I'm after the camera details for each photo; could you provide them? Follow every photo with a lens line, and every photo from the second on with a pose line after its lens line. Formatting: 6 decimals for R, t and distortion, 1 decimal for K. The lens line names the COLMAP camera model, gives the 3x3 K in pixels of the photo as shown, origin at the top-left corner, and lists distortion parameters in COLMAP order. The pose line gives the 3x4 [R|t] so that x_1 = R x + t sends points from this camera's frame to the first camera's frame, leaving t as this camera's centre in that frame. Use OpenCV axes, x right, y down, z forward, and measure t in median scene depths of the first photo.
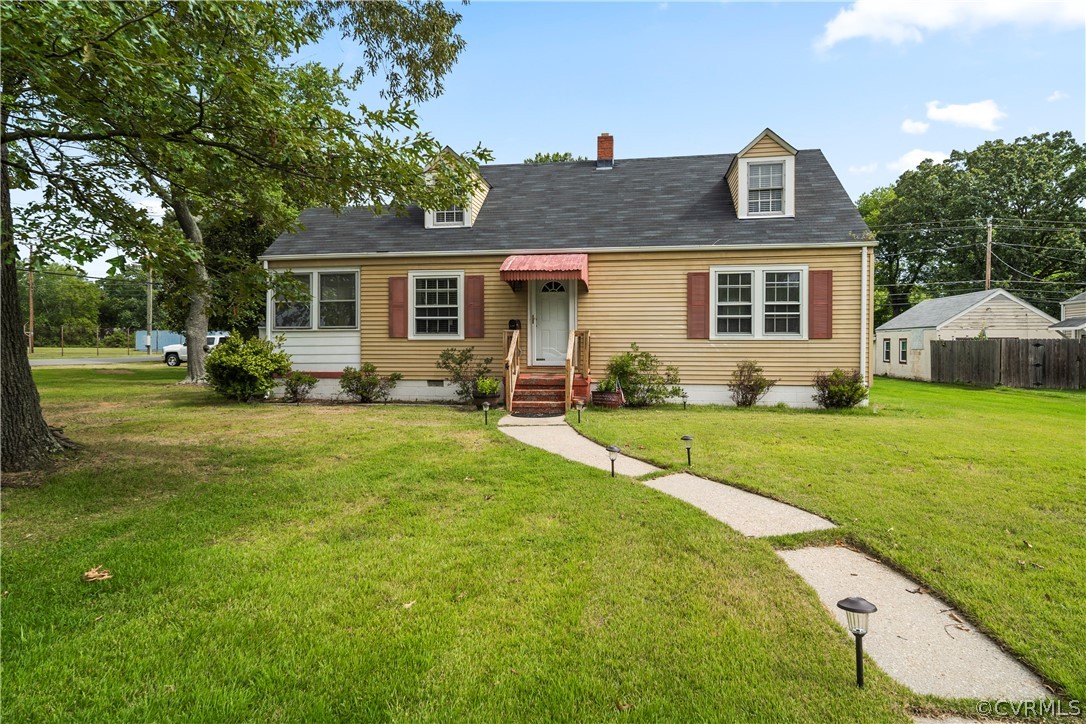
lens RADIAL K [[550.3, 0, 544.6], [0, 550.3, 387.1], [0, 0, 1]] dist [-0.001490, -0.000365]
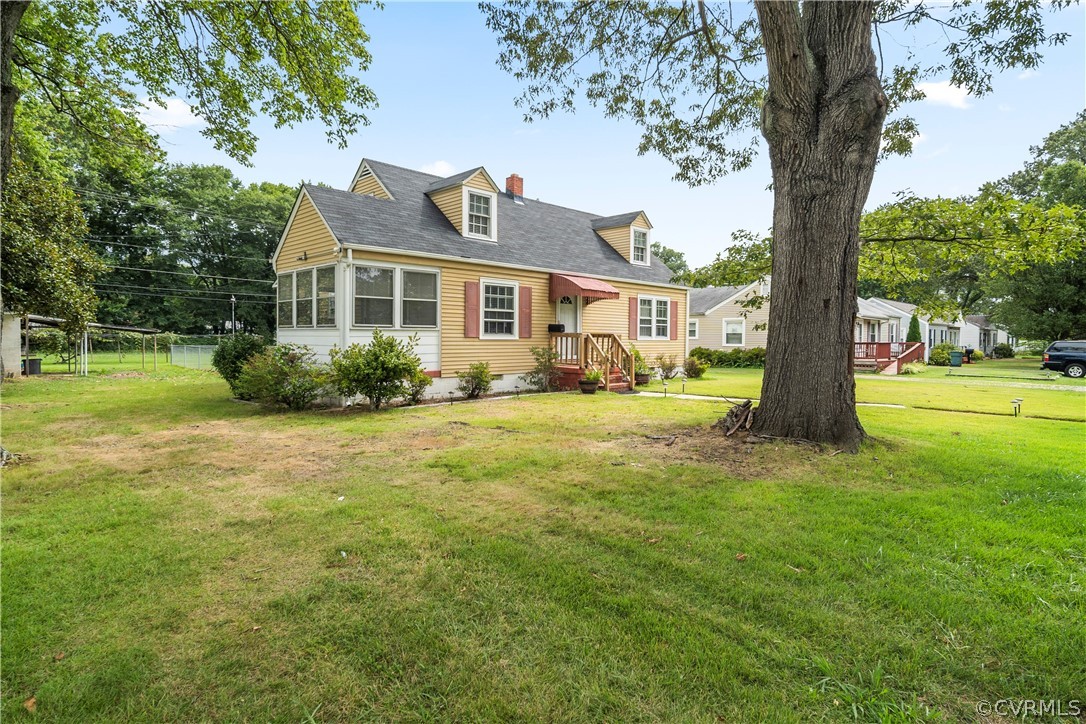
lens RADIAL K [[624.0, 0, 543.0], [0, 624.0, 362.0], [0, 0, 1]] dist [-0.000248, -0.000286]
pose [[0.584013, -0.025444, 0.811346, -1.209595], [0.062189, 0.997974, -0.013468, -0.016472], [-0.809359, 0.058322, 0.584411, 0.175347]]
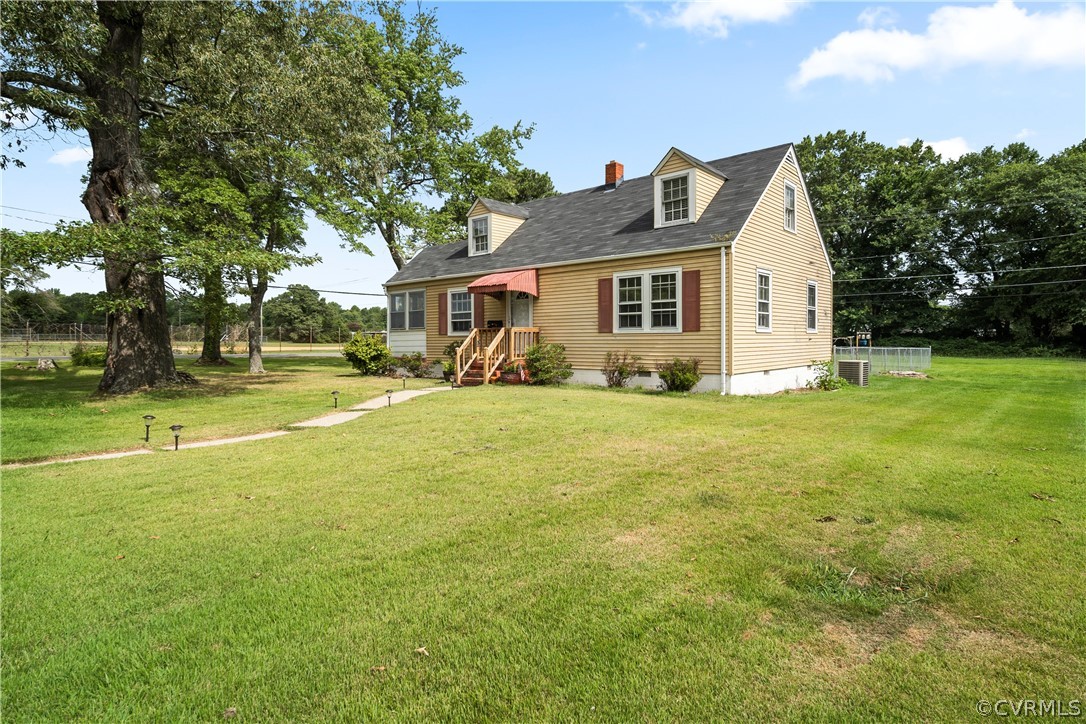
lens RADIAL K [[579.7, 0, 546.5], [0, 579.7, 348.8], [0, 0, 1]] dist [-0.001479, -0.000056]
pose [[0.840500, 0.000666, -0.541811, 0.806640], [-0.032090, 0.998305, -0.048553, 0.013117], [0.540860, 0.058195, 0.839097, -0.132432]]
